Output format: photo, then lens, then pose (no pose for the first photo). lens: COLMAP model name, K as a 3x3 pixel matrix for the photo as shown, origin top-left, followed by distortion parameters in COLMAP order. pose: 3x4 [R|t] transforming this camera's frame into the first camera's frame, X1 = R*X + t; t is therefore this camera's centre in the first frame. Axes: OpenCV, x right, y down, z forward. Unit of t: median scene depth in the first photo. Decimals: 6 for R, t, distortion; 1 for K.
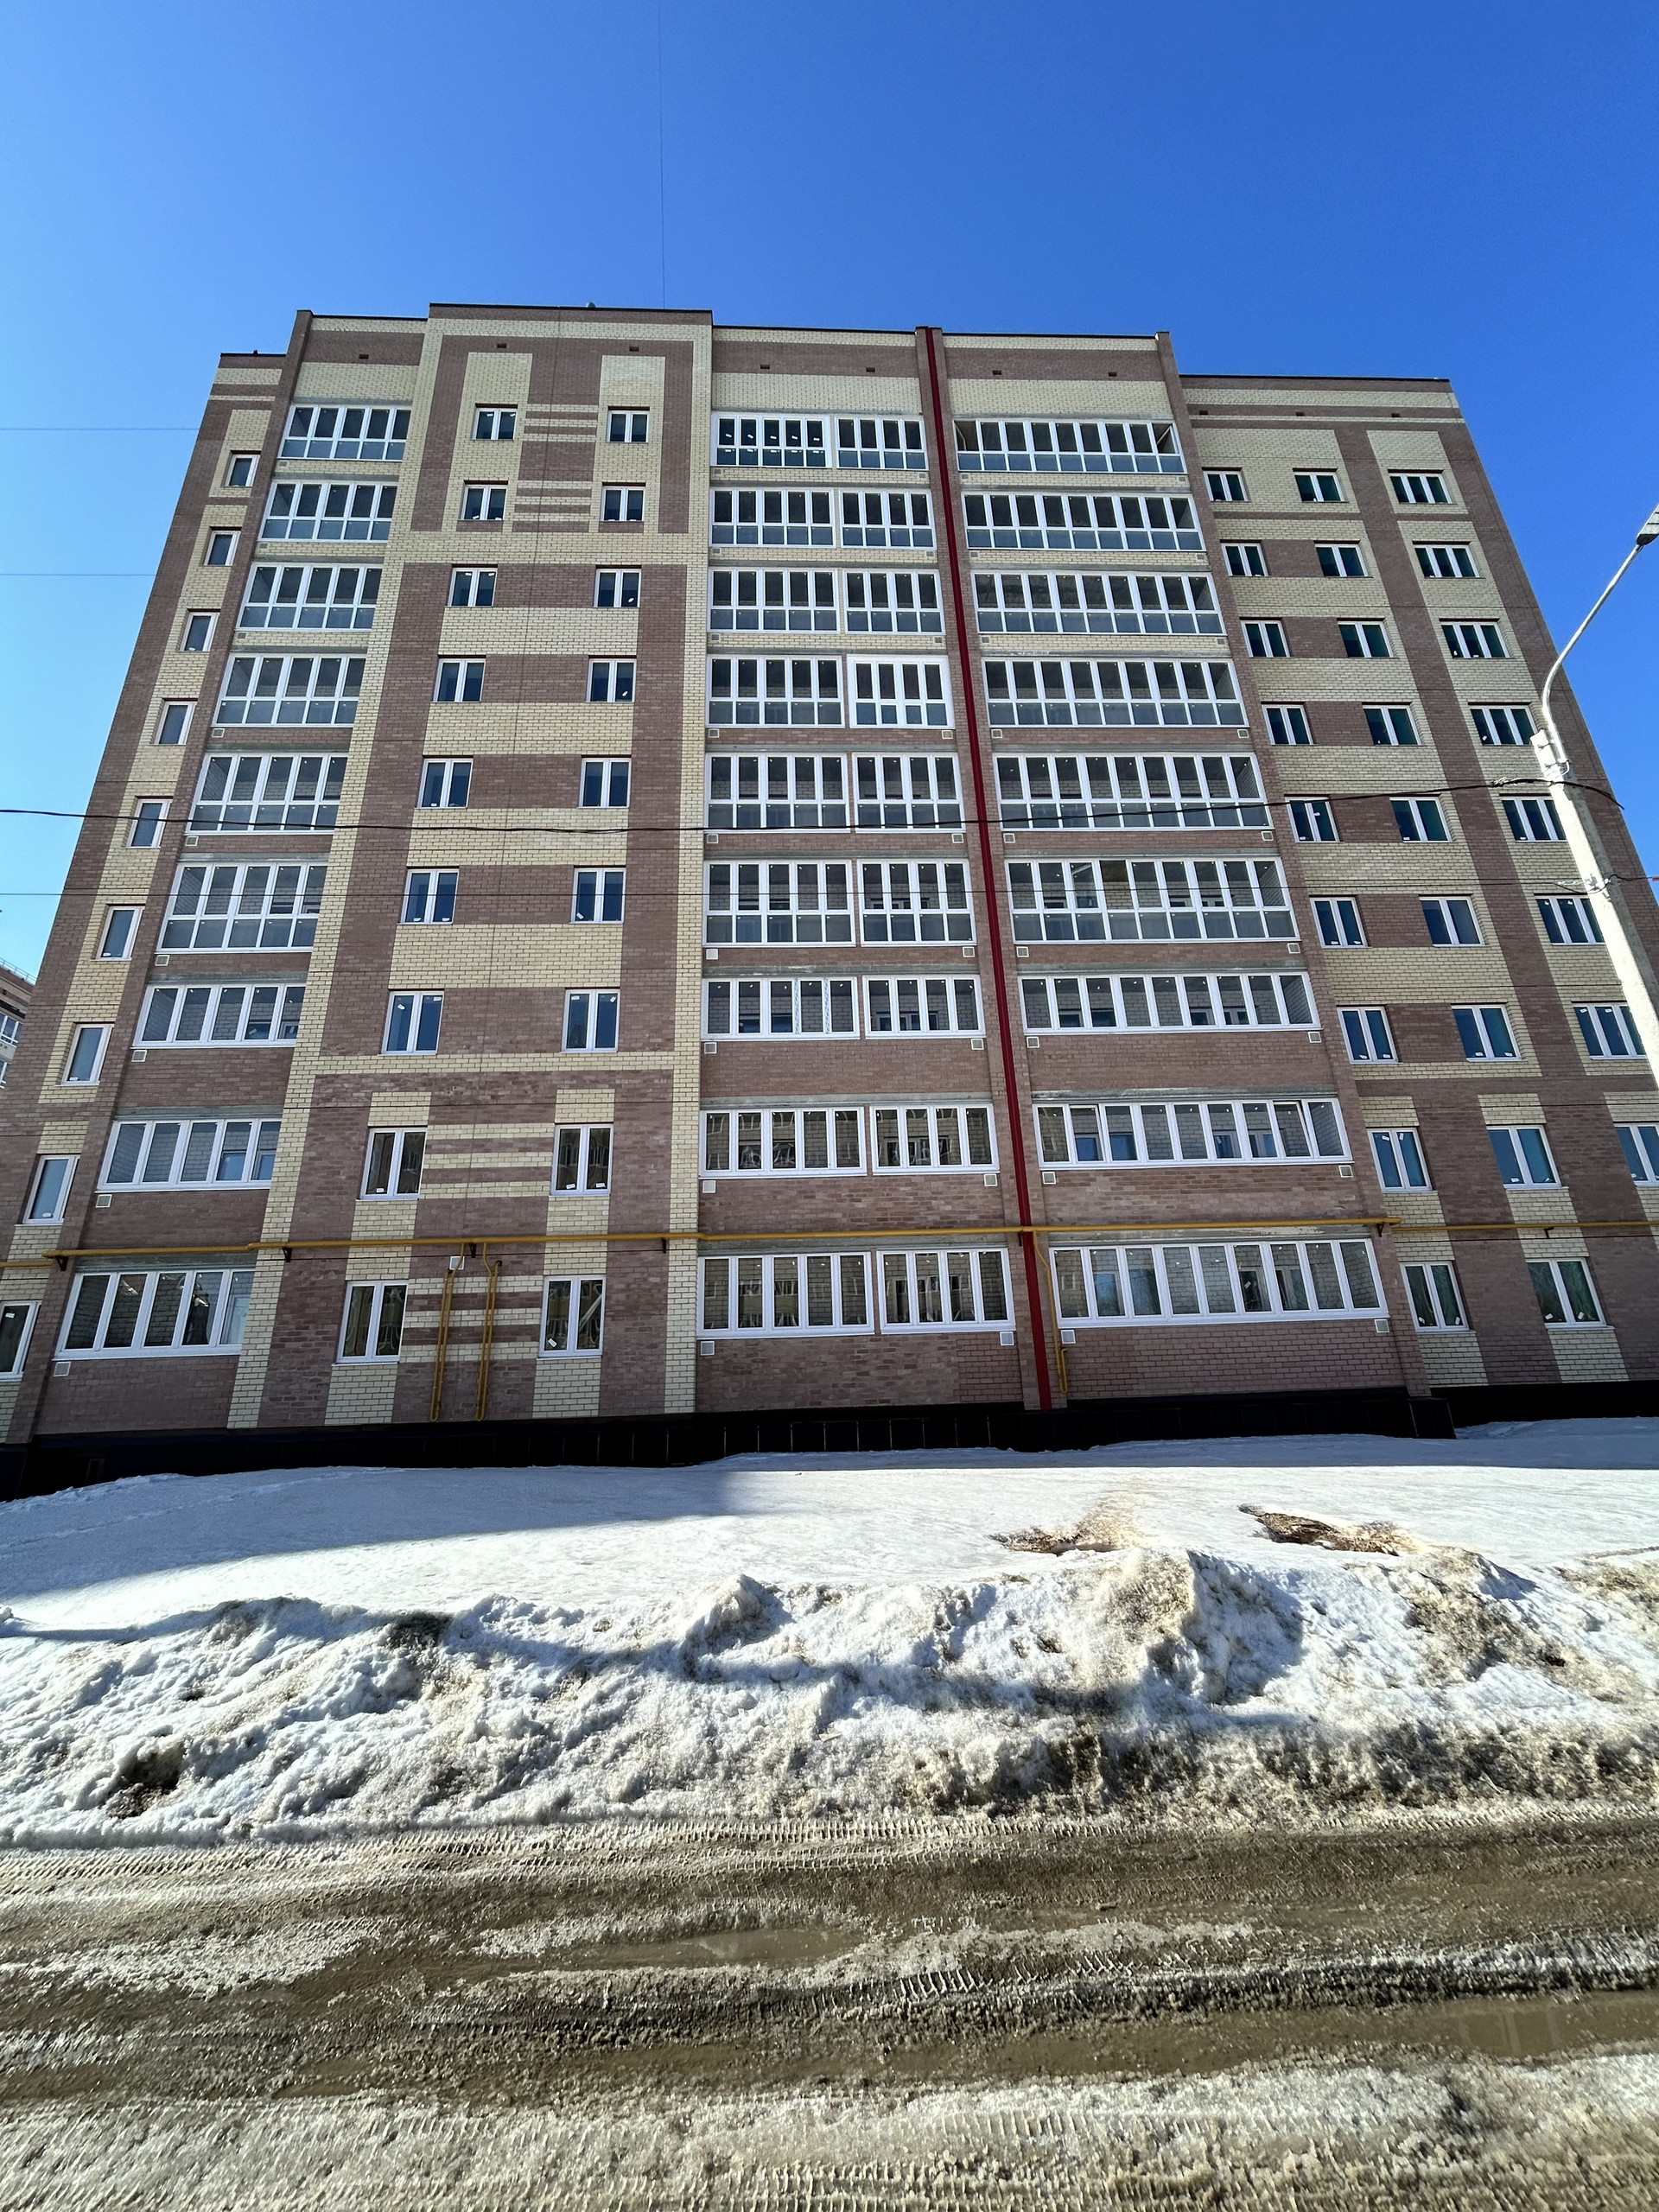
lens RADIAL K [[889.9, 0, 828.5], [0, 889.9, 1095.3], [0, 0, 1]] dist [-0.001854, 0.000384]
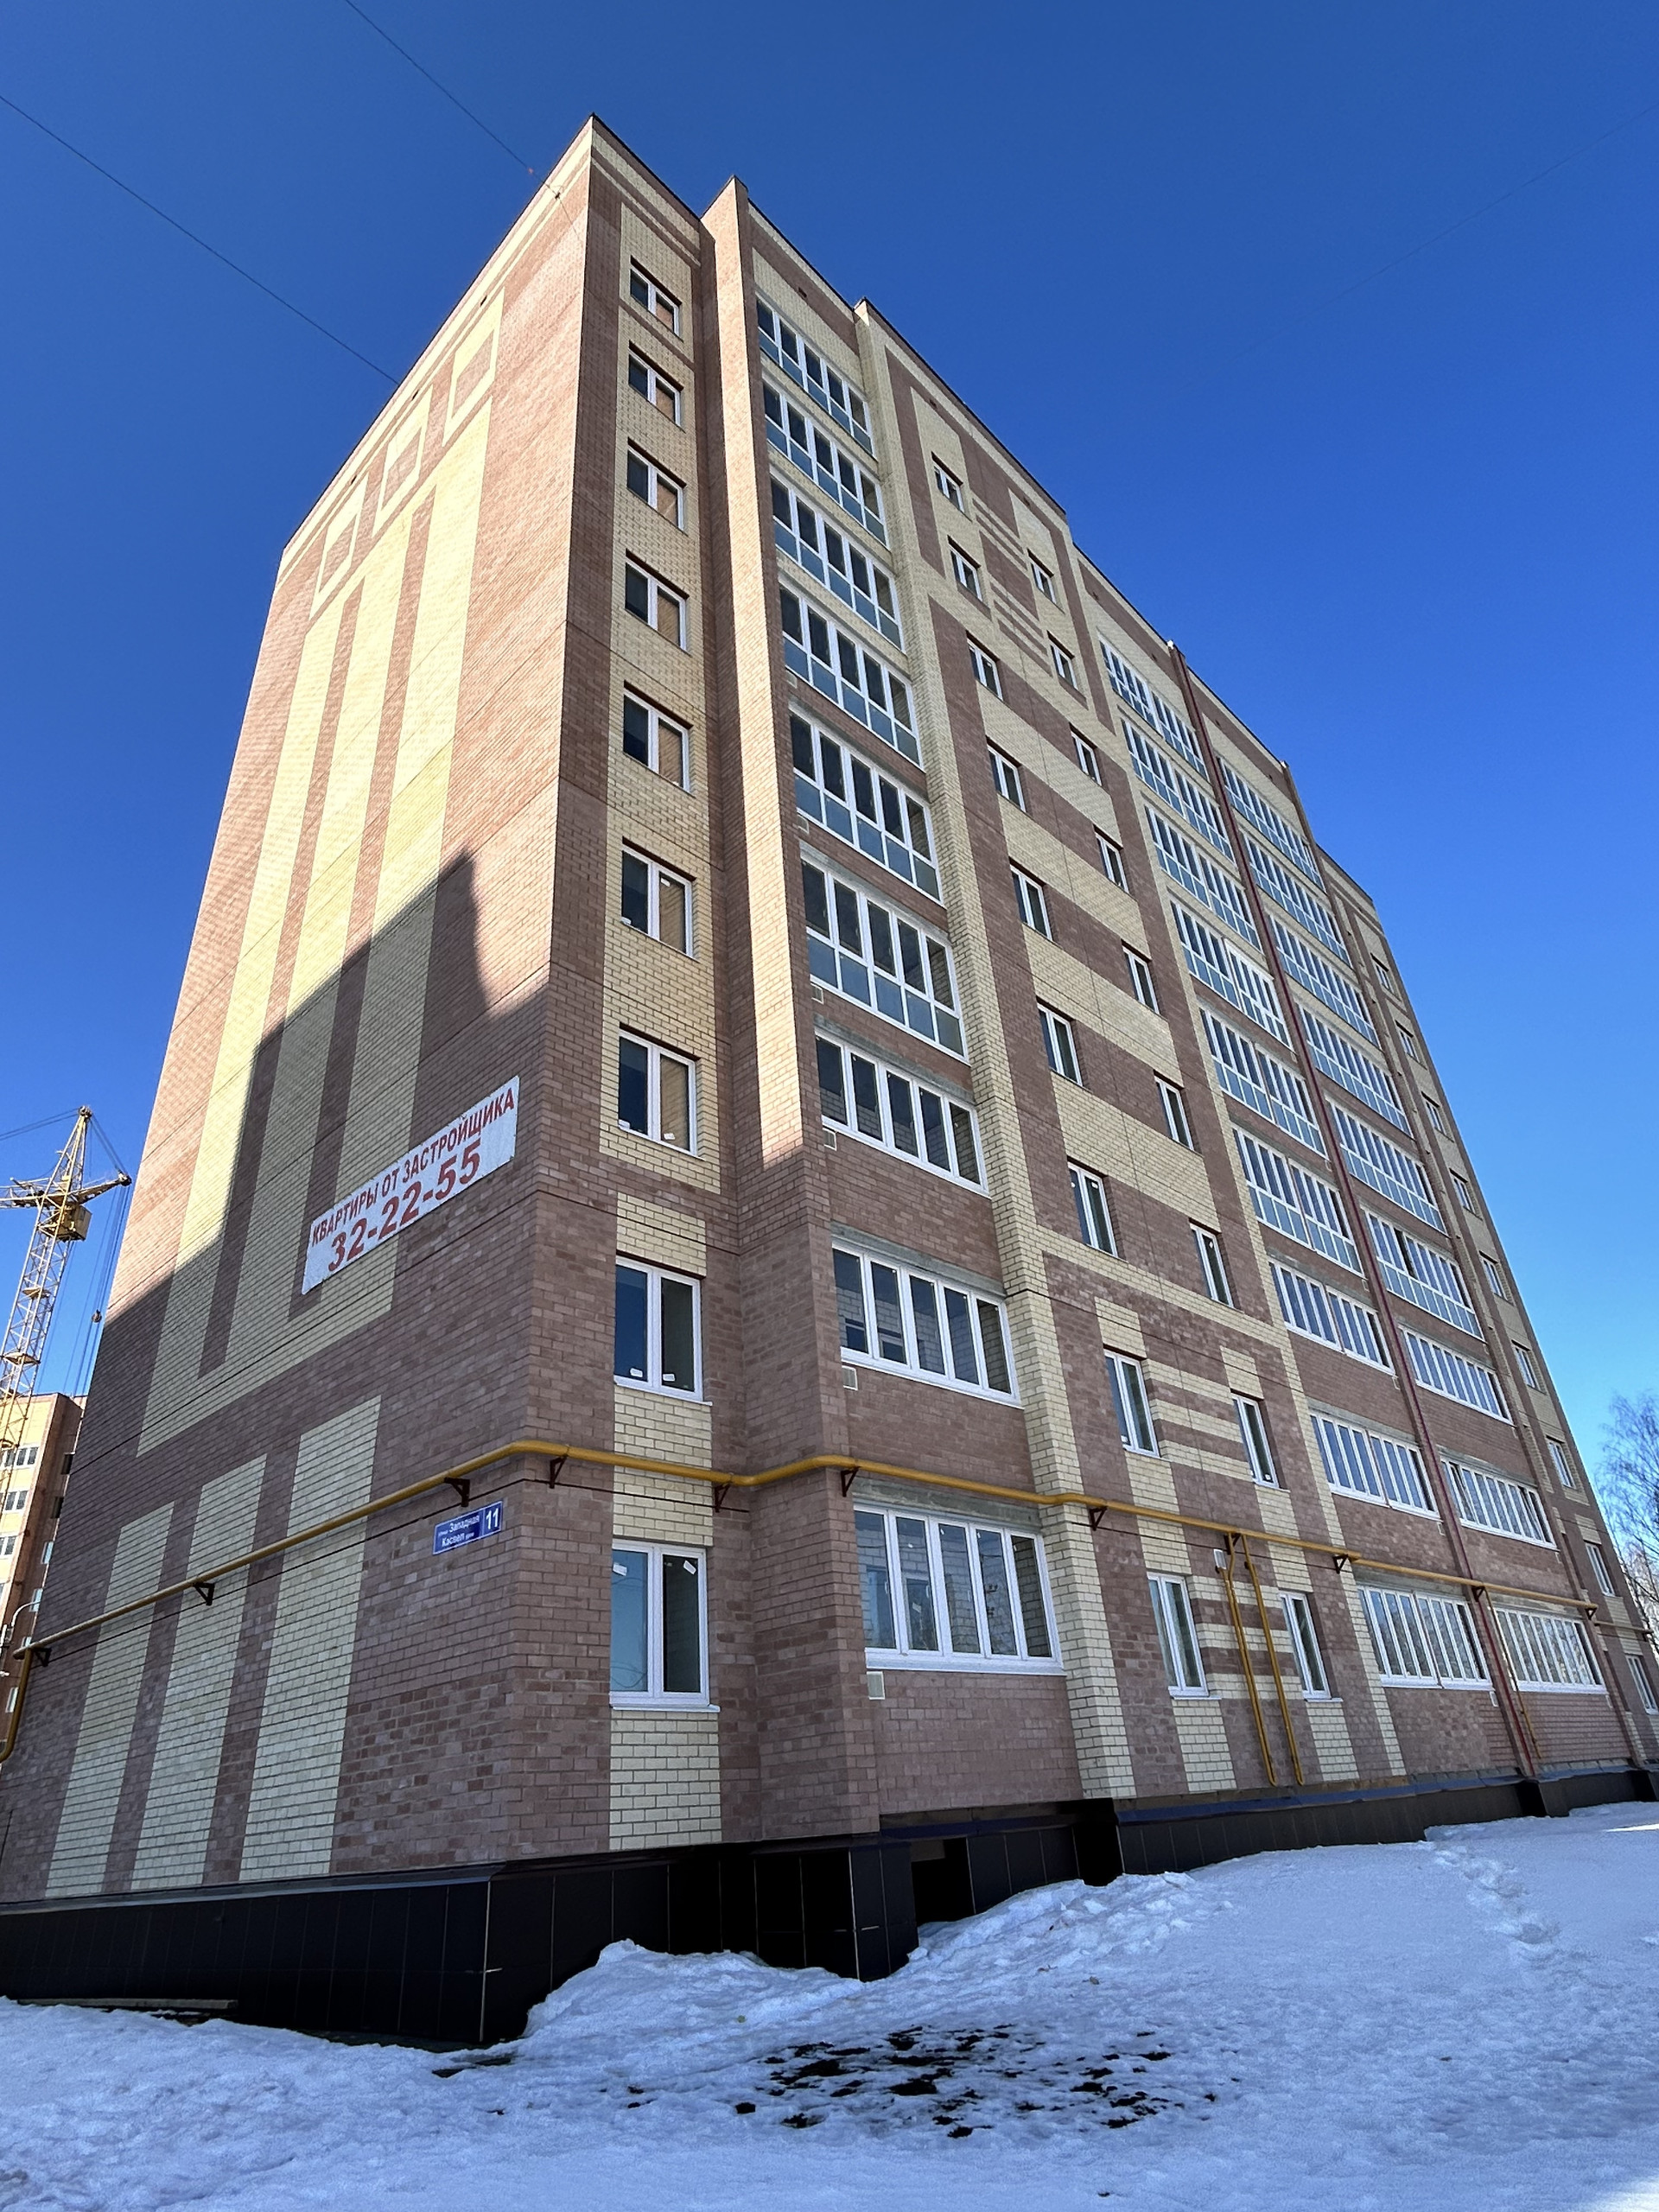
lens RADIAL K [[1240.2, 0, 828.0], [0, 1240.2, 1103.0], [0, 0, 1]] dist [0.000126, -0.000835]
pose [[0.723381, 0.329316, 0.606854, -1.462273], [-0.184070, 0.939098, -0.290197, 0.199101], [-0.665461, 0.098219, 0.739942, 0.428324]]
